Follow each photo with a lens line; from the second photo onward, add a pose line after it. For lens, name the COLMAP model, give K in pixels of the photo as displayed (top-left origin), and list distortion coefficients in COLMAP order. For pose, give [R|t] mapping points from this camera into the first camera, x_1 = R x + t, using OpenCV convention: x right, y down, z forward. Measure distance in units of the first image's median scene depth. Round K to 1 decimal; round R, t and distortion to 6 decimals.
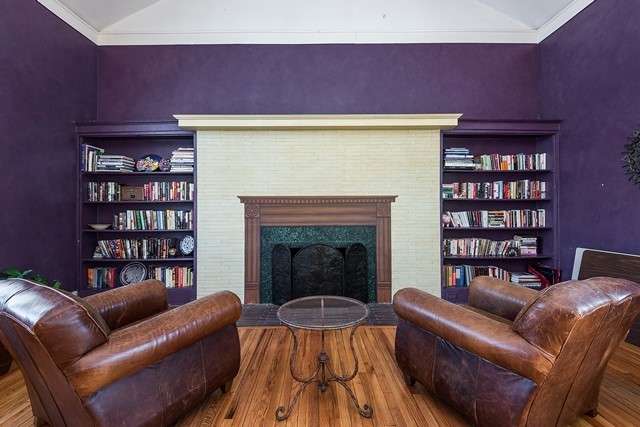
lens RADIAL K [[282.1, 0, 320.0], [0, 282.1, 213.5], [0, 0, 1]] dist [0.025975, -0.016546]
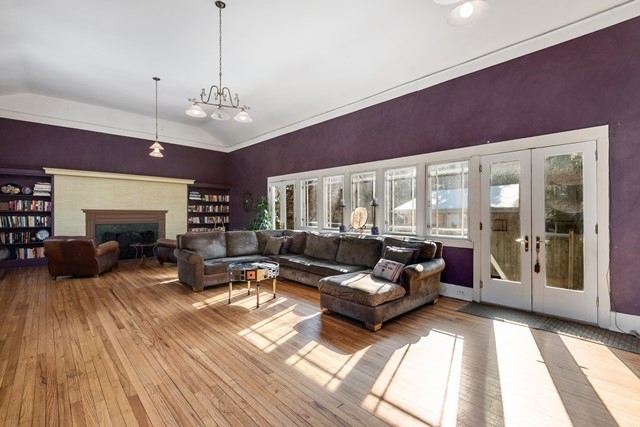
lens RADIAL K [[282.1, 0, 320.0], [0, 282.1, 213.5], [0, 0, 1]] dist [0.025975, -0.016546]
pose [[0.727151, 0.010236, 0.686401, -0.433789], [-0.004363, 0.999938, -0.010289, -0.017422], [-0.686463, 0.004487, 0.727151, -1.594353]]
